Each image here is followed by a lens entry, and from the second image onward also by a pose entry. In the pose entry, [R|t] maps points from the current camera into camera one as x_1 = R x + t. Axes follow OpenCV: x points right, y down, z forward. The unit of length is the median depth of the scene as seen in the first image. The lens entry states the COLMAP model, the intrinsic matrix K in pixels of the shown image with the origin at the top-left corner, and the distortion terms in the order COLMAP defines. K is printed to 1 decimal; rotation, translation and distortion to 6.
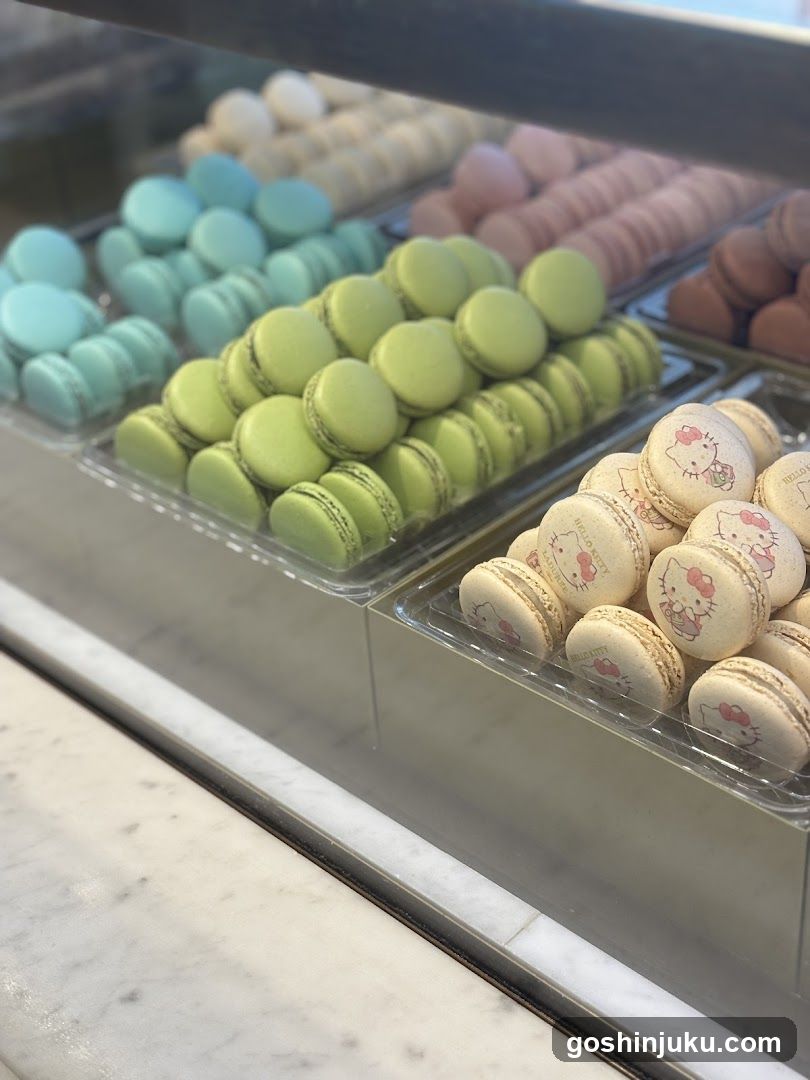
lens RADIAL K [[806.0, 0, 405.0], [0, 806.0, 540.0], [0, 0, 1]] dist [-0.000173, 0.001879]
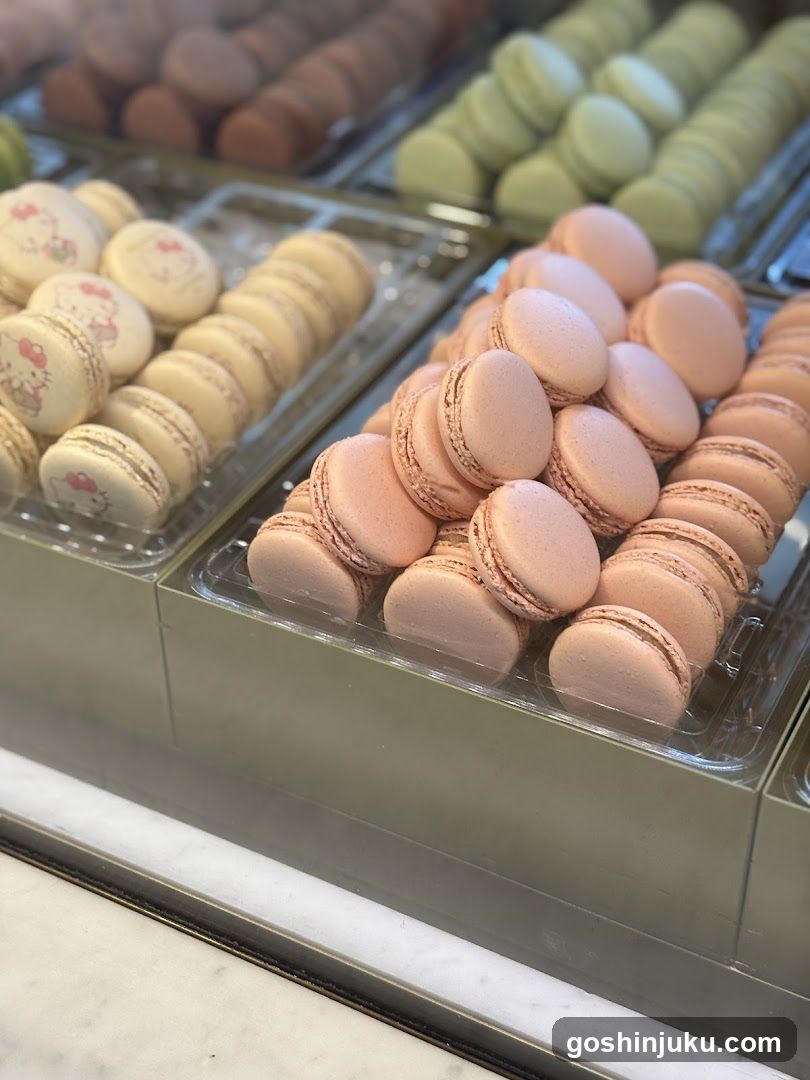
lens RADIAL K [[806.0, 0, 405.0], [0, 806.0, 540.0], [0, 0, 1]] dist [-0.000173, 0.001879]
pose [[0.973291, -0.123660, 0.193425, 0.589866], [0.119340, 0.992275, 0.033875, 0.297627], [-0.196120, -0.009887, 0.980530, -0.043056]]
